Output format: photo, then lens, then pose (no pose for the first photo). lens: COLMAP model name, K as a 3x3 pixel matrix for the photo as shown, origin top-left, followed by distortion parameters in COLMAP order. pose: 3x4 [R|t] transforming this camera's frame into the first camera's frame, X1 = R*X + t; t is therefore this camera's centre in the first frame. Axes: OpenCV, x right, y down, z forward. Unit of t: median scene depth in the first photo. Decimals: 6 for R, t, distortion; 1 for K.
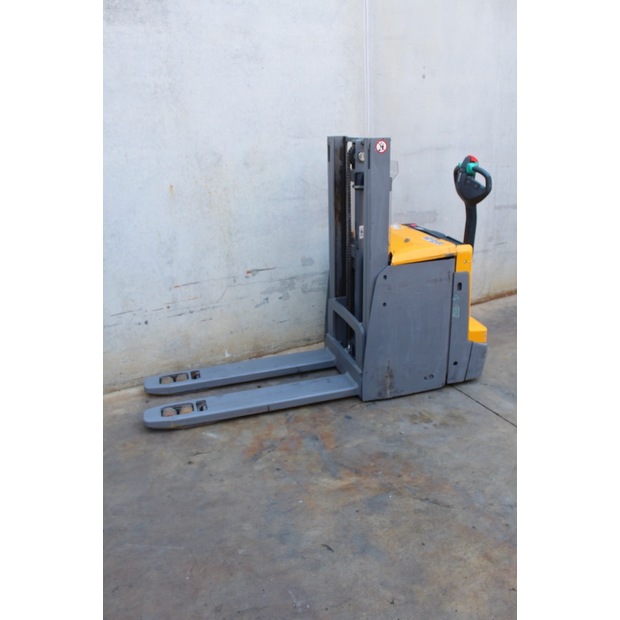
lens RADIAL K [[509.1, 0, 310.0], [0, 509.1, 310.0], [0, 0, 1]] dist [-0.169432, 0.150076]
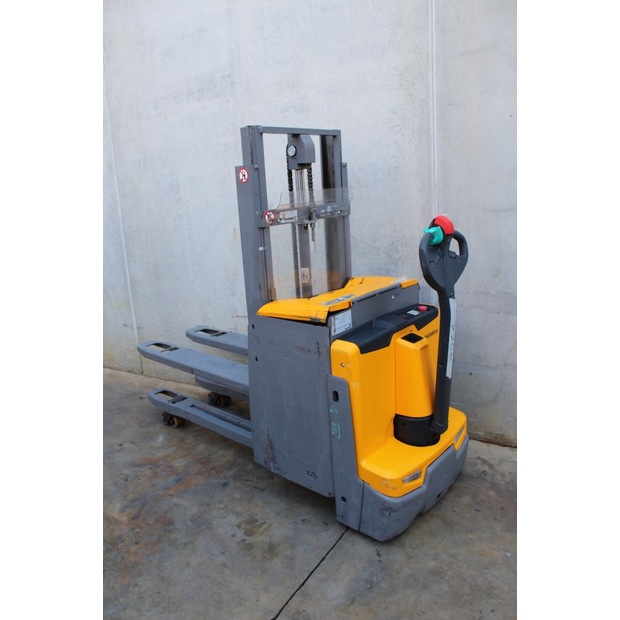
lens RADIAL K [[509.1, 0, 310.0], [0, 509.1, 310.0], [0, 0, 1]] dist [-0.169432, 0.150076]
pose [[0.526589, 0.205106, -0.825006, 0.723694], [-0.254081, 0.964073, 0.077503, -0.180832], [0.811262, 0.168806, 0.559784, 0.462765]]
